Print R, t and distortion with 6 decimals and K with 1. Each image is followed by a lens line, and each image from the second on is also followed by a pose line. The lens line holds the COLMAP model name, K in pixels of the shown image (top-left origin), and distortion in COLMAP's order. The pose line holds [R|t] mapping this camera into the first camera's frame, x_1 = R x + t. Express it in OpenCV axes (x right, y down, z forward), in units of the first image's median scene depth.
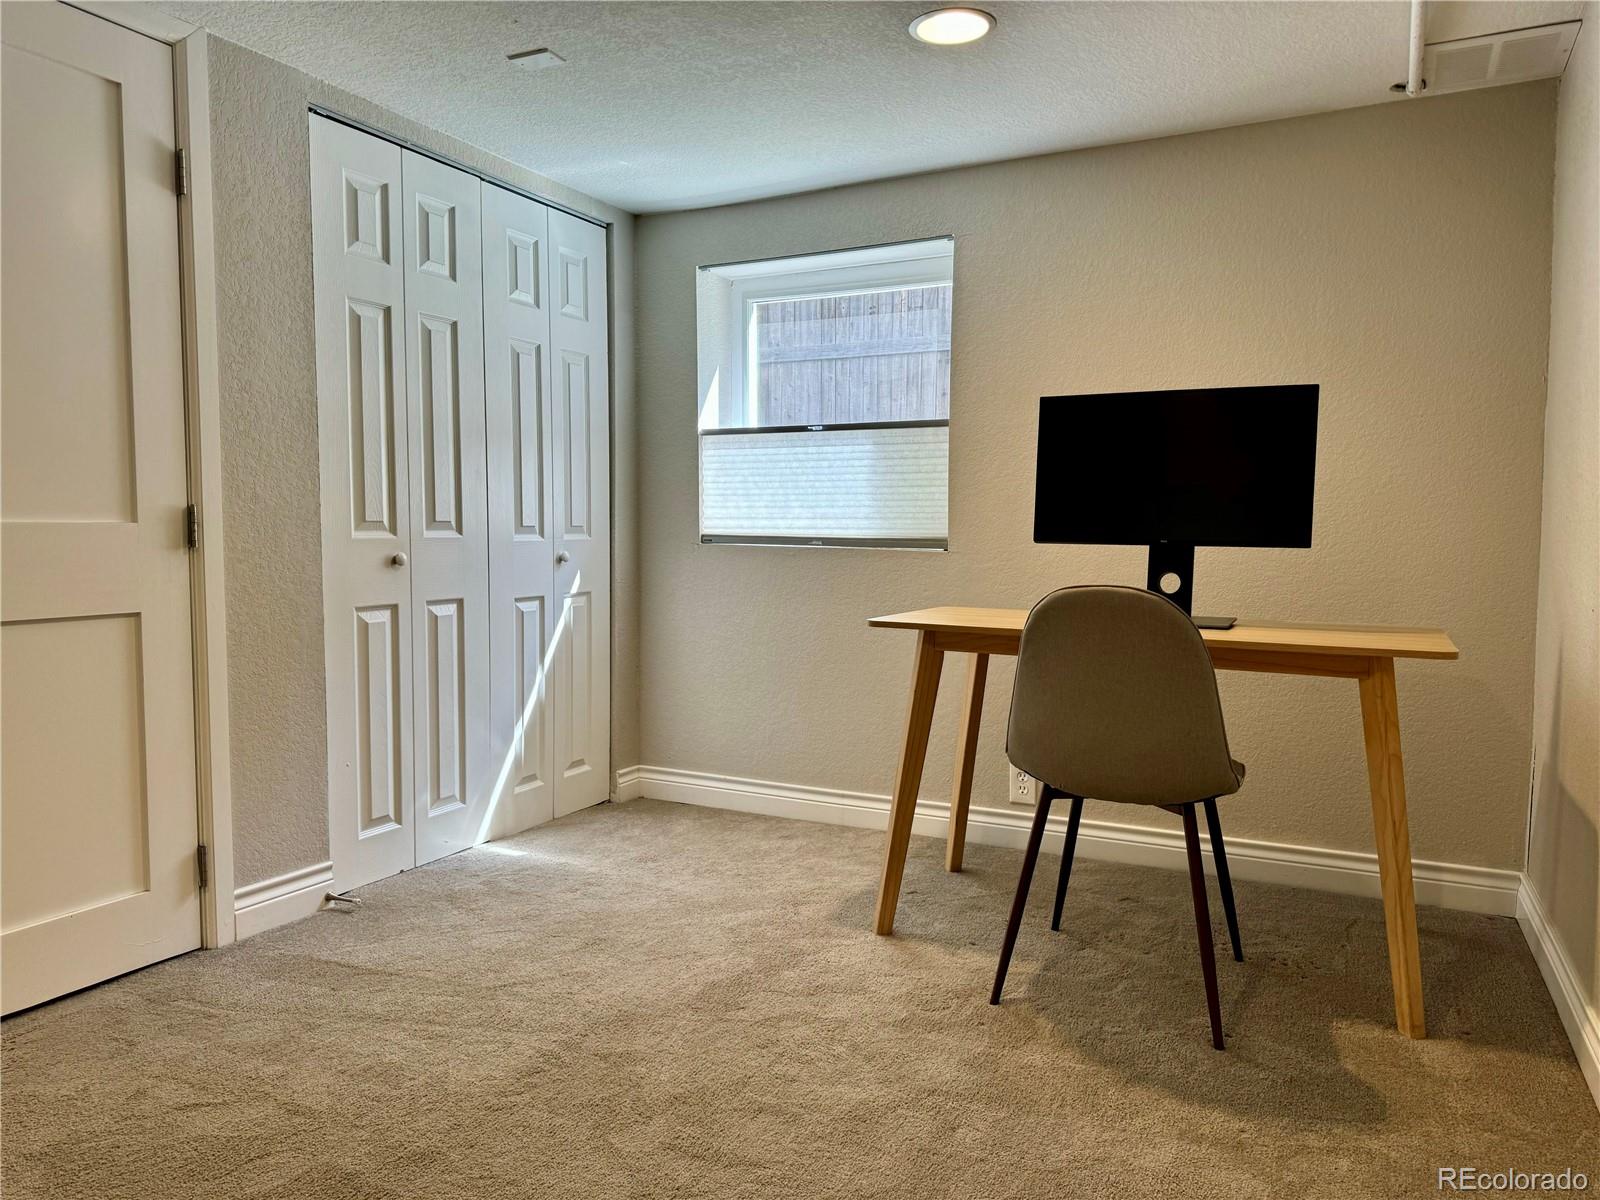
lens RADIAL K [[1102.2, 0, 800.0], [0, 1102.2, 600.0], [0, 0, 1]] dist [0.058705, -0.117728]
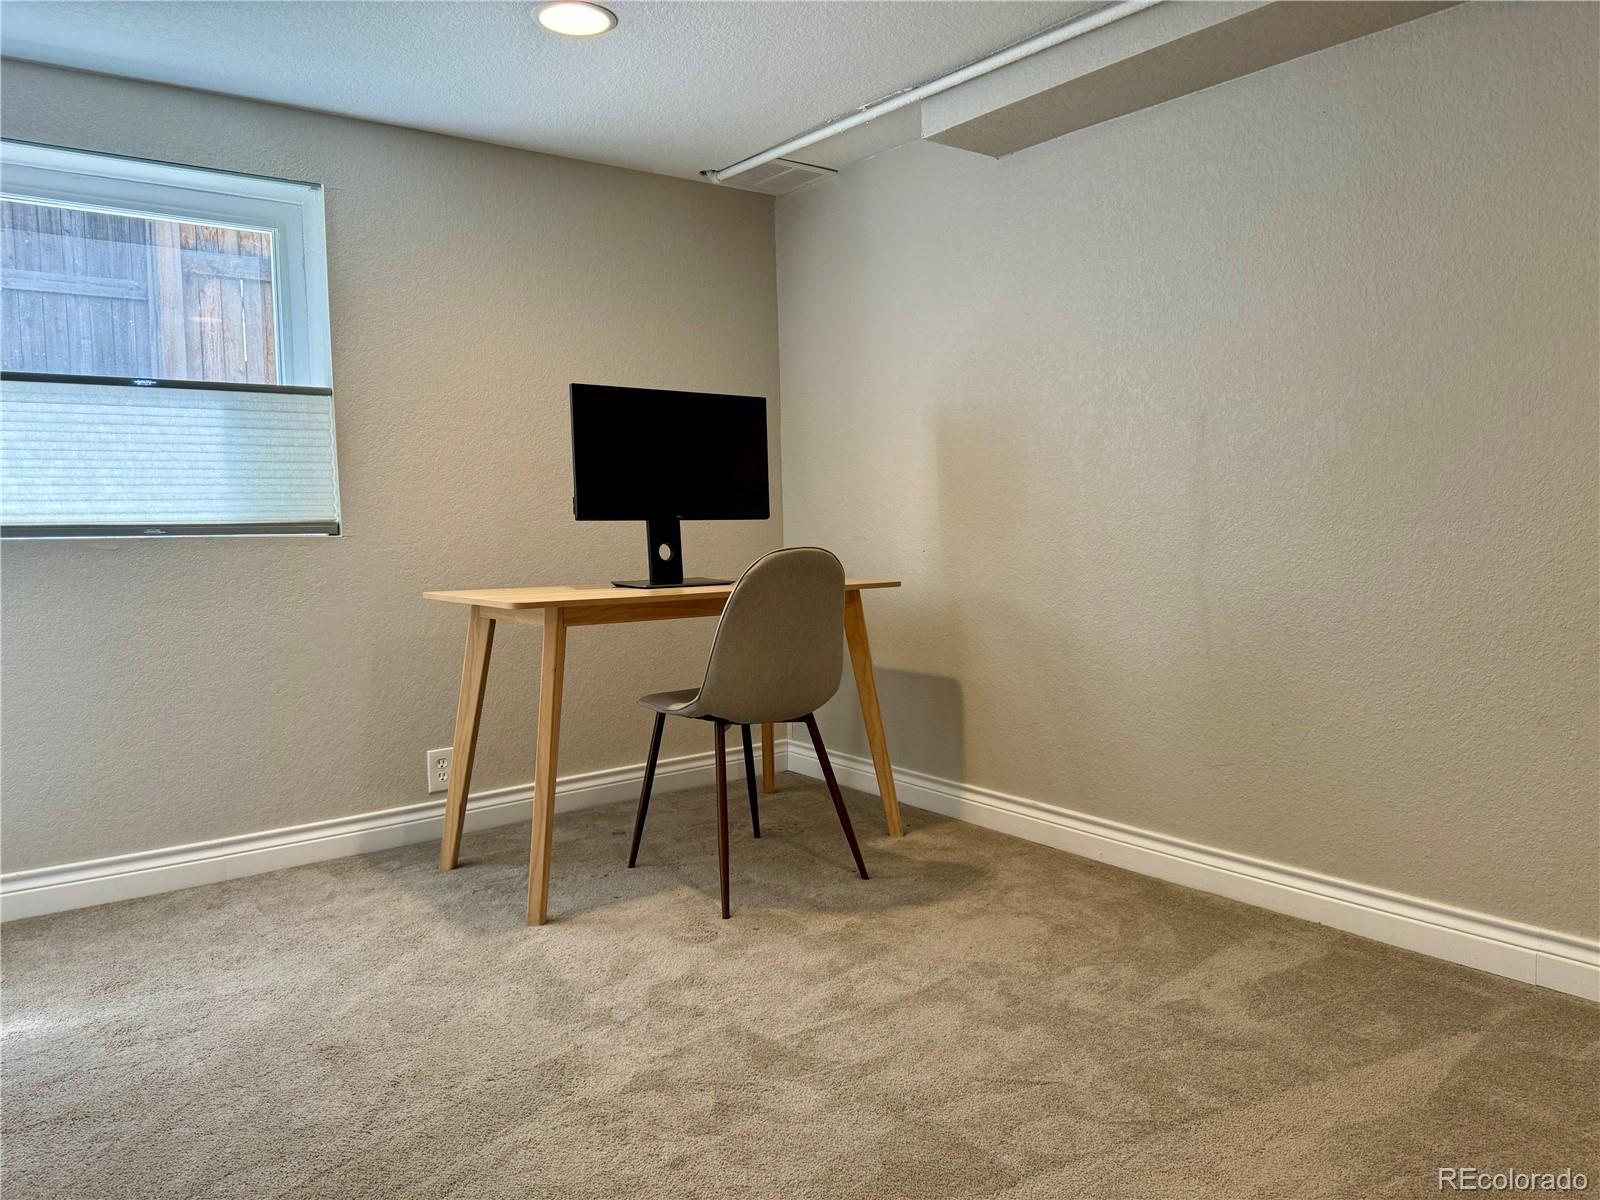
lens RADIAL K [[1153.1, 0, 766.2], [0, 1153.1, 595.5], [0, 0, 1]] dist [0.078101, -0.144645]
pose [[0.438669, -0.077829, 0.895272, -0.566685], [0.074626, 0.995956, 0.050016, -0.017419], [-0.895545, 0.044870, 0.442703, 0.276188]]
